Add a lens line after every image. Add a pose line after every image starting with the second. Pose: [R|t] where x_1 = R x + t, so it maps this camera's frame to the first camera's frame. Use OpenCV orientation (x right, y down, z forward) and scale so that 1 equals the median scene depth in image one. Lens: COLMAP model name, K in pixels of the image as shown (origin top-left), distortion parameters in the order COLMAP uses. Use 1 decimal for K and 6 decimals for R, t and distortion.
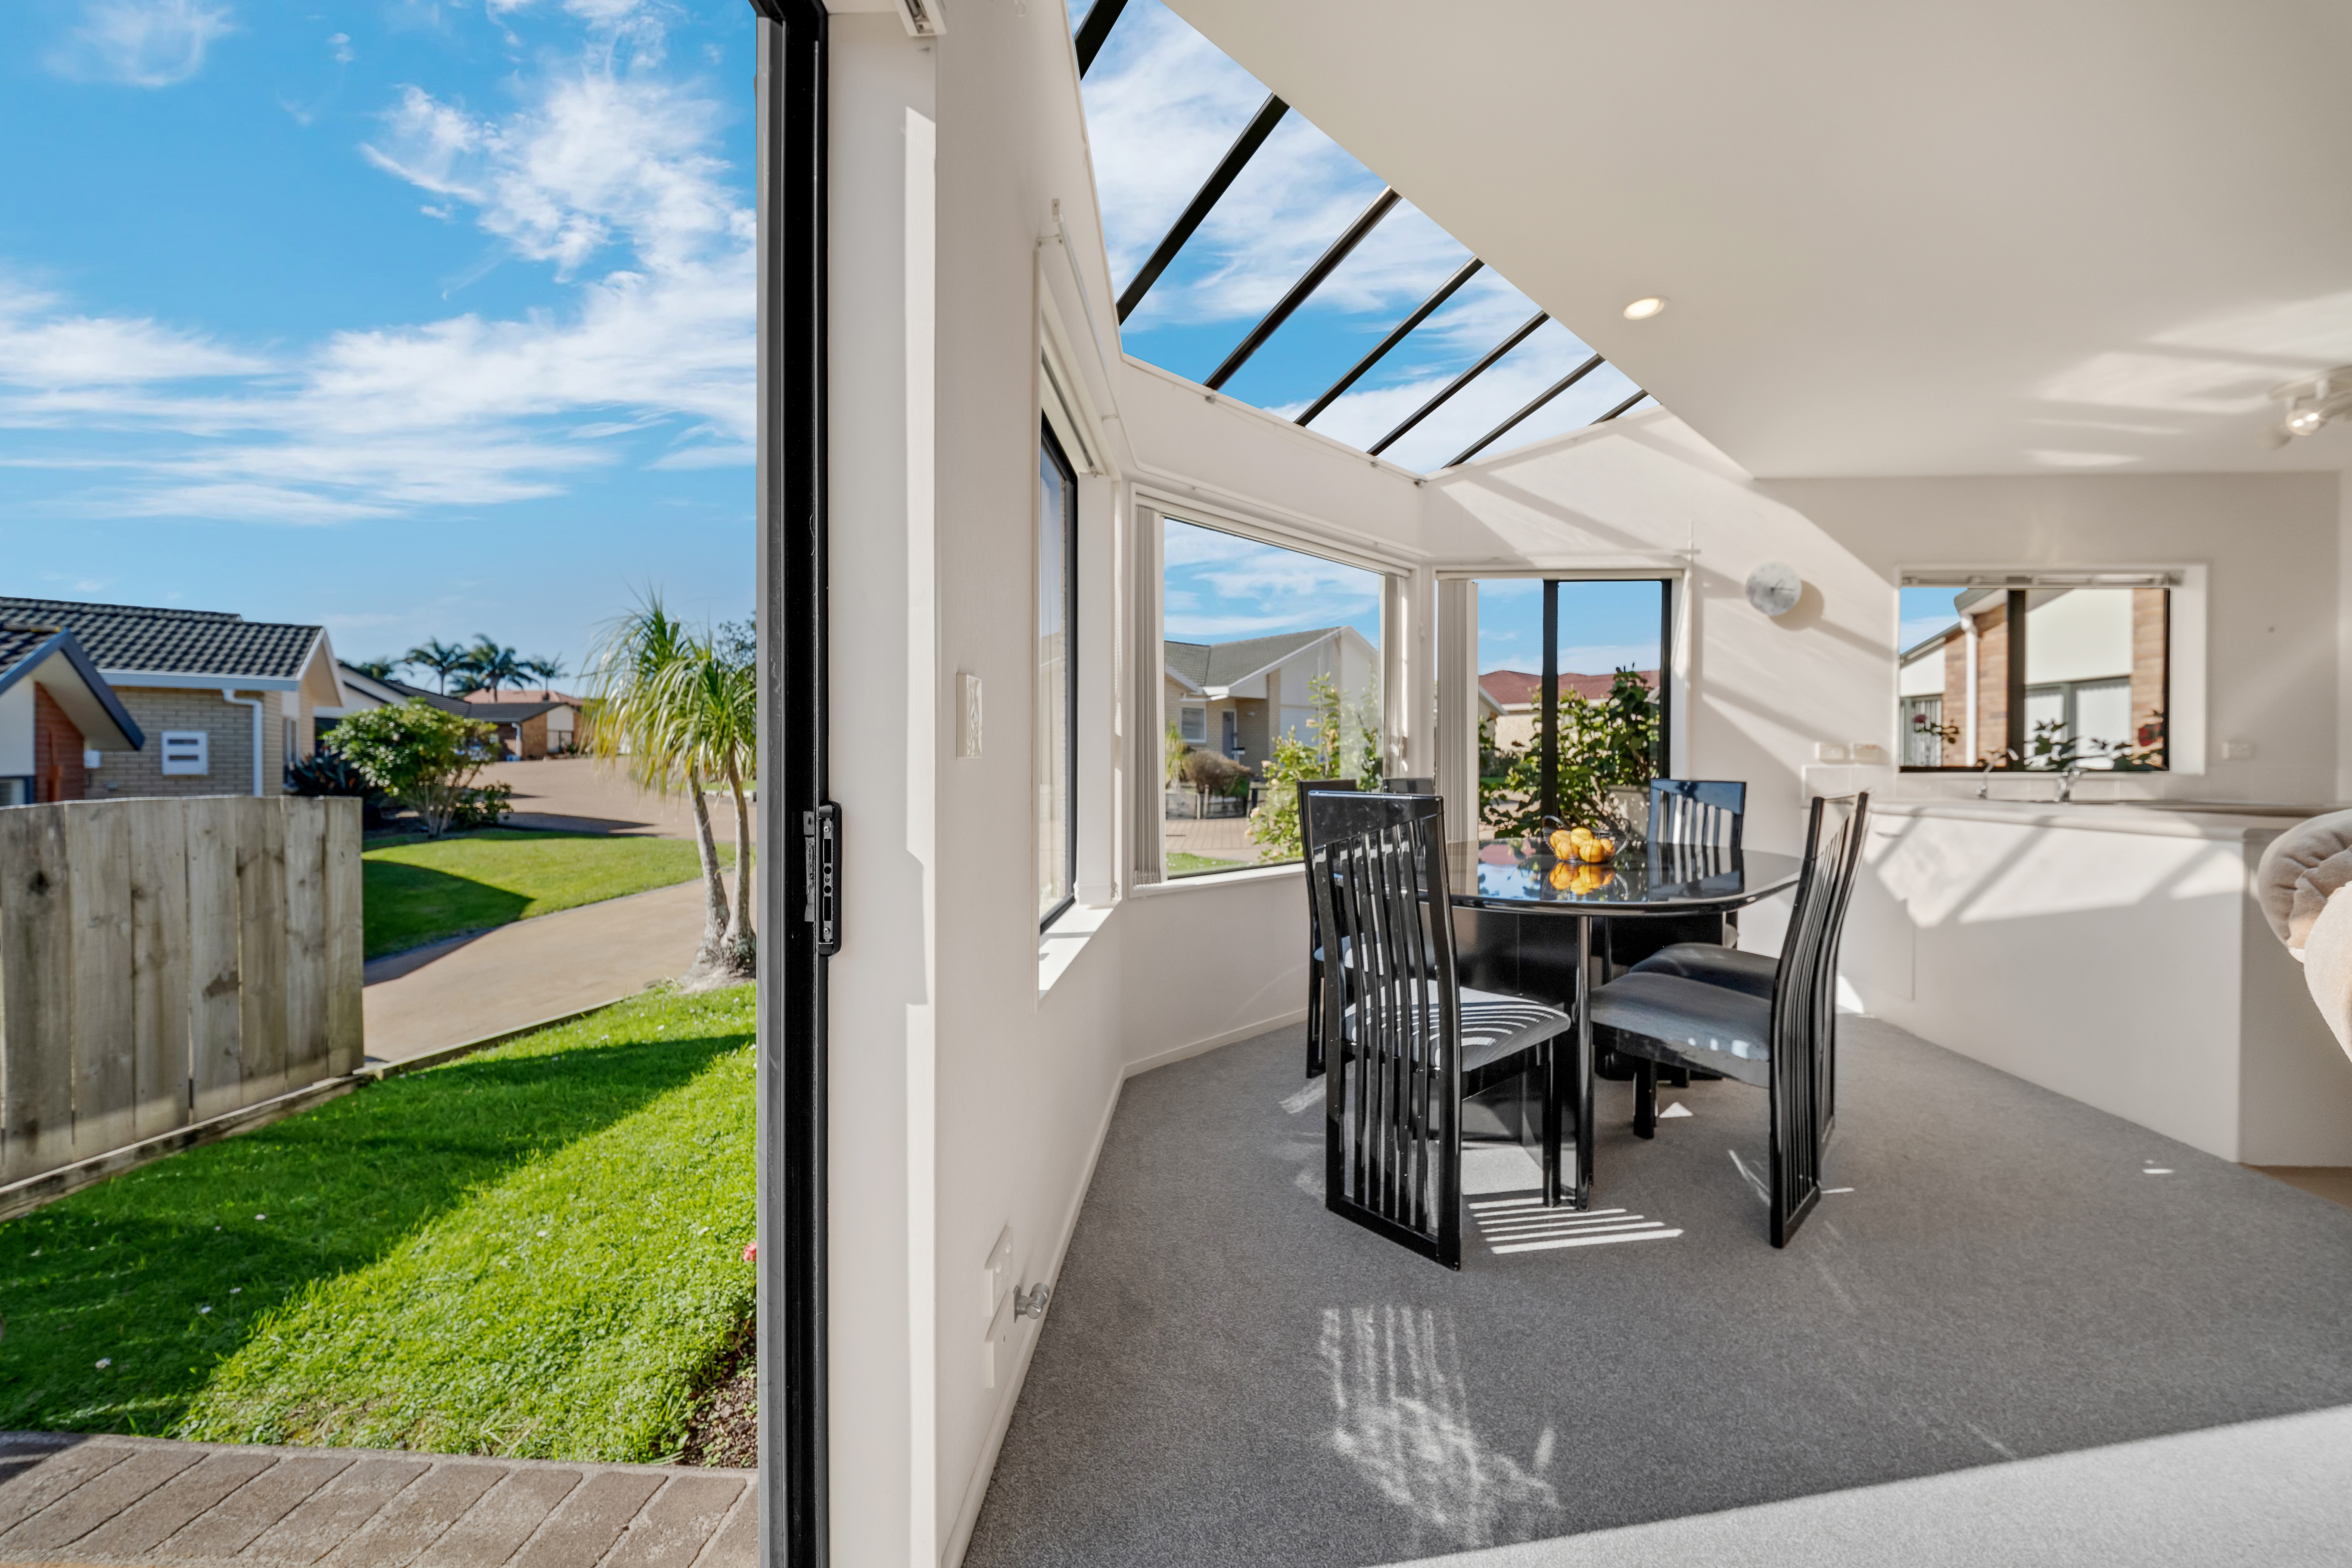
lens RADIAL K [[820.9, 0, 1209.6], [0, 820.9, 771.4], [0, 0, 1]] dist [-0.004827, -0.001536]
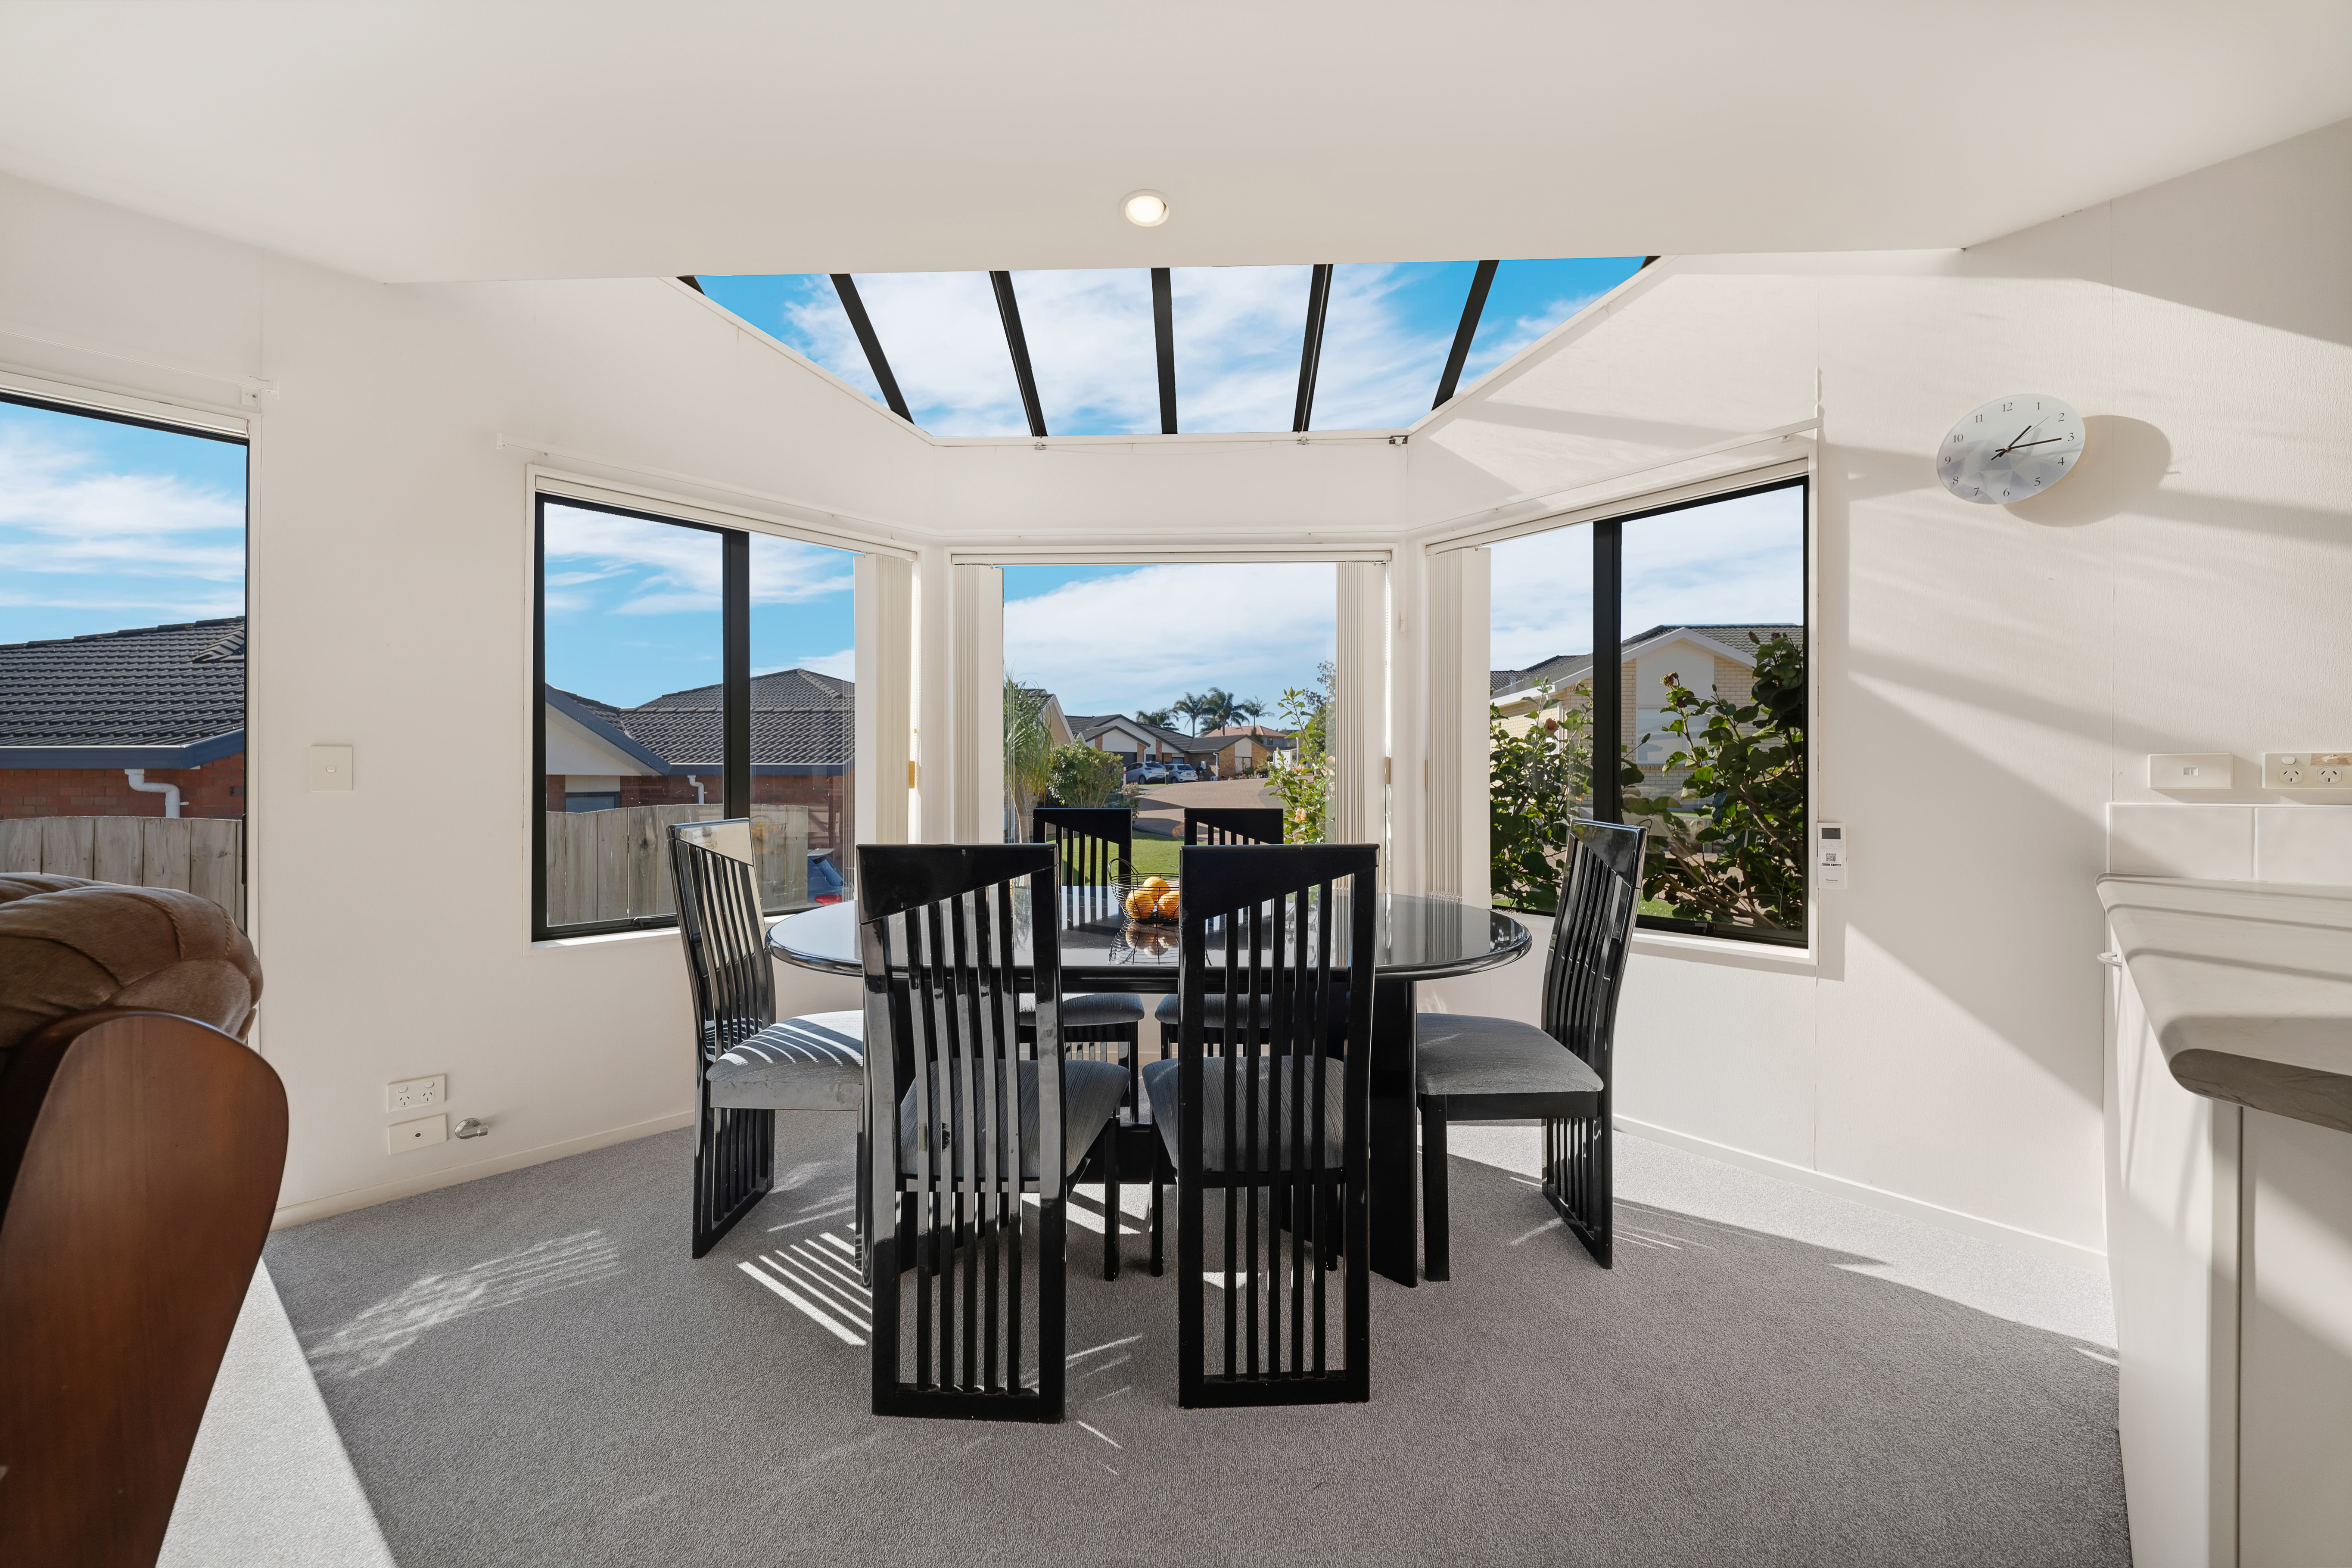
lens RADIAL K [[820.9, 0, 1184.7], [0, 820.9, 781.7], [0, 0, 1]] dist [-0.004827, -0.001536]
pose [[0.715060, -0.000333, -0.699063, 0.198740], [-0.007301, 0.999942, -0.007945, -0.003680], [0.699025, 0.010785, 0.715016, 0.086168]]
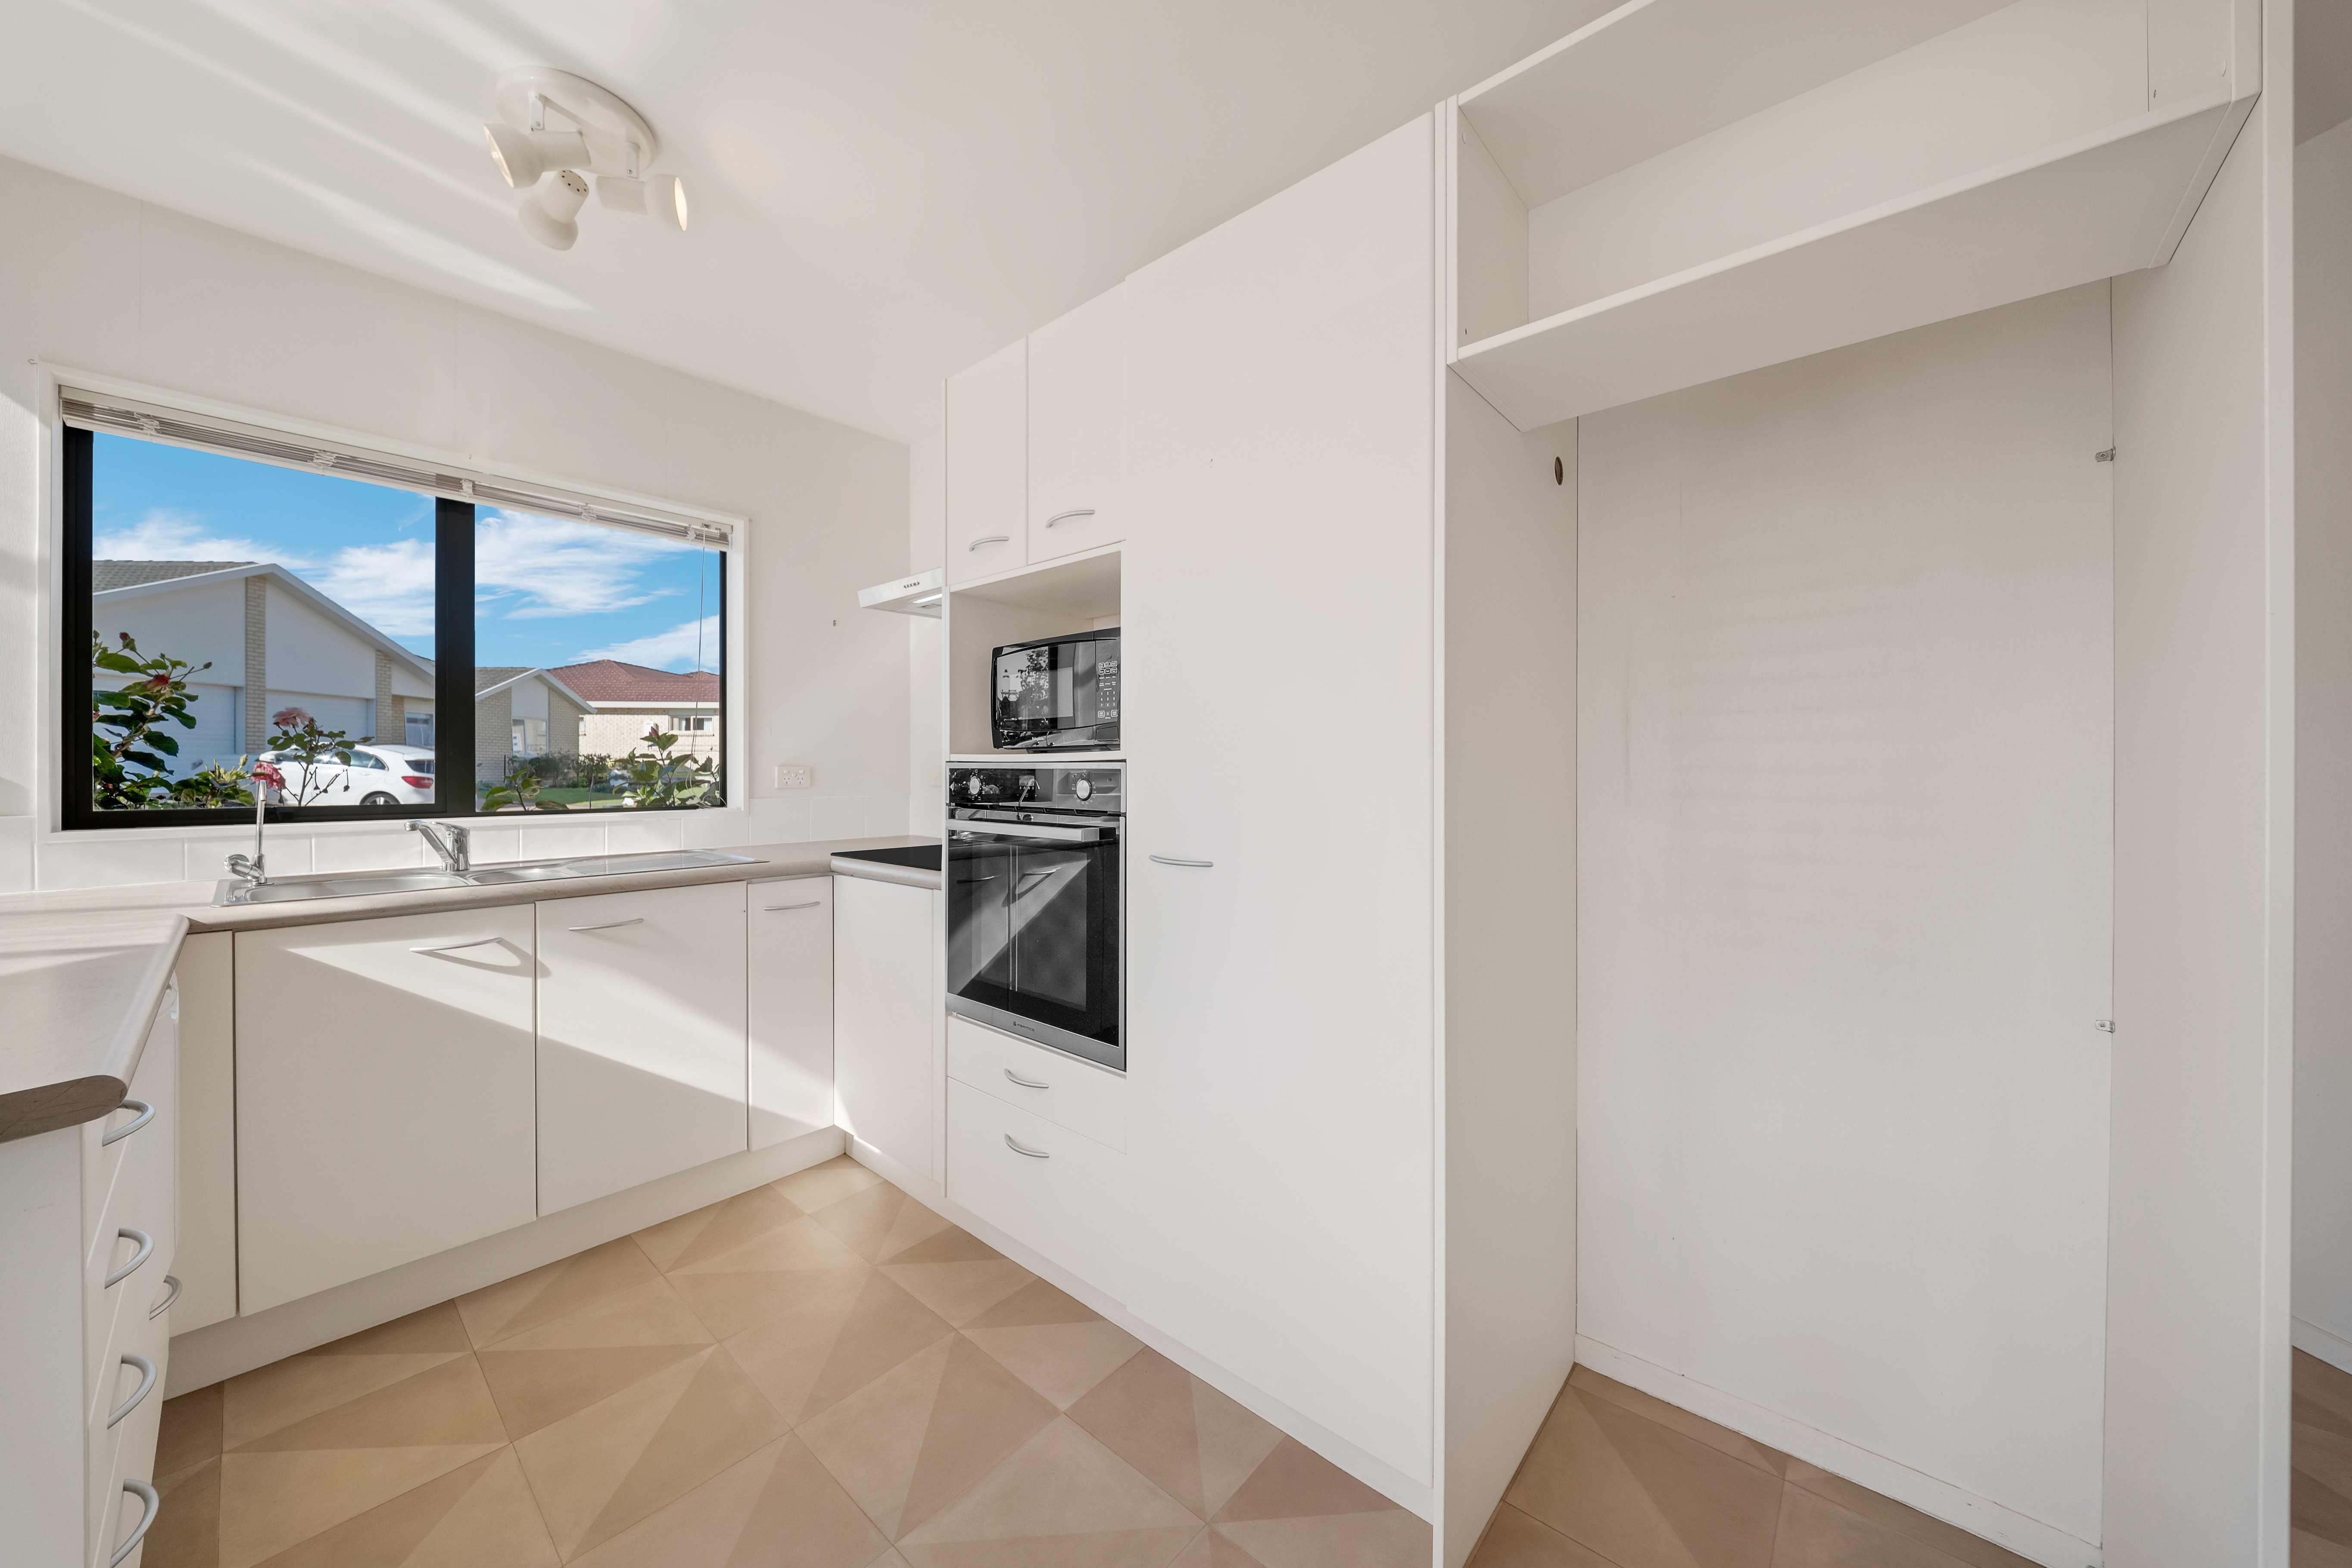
lens RADIAL K [[820.8, 0, 1183.2], [0, 820.8, 772.7], [0, 0, 1]] dist [-0.004827, -0.001536]
pose [[0.621384, -0.003029, 0.783500, 0.258027], [0.008808, 0.999956, -0.003120, -0.007555], [-0.783457, 0.008839, 0.621384, 0.072850]]
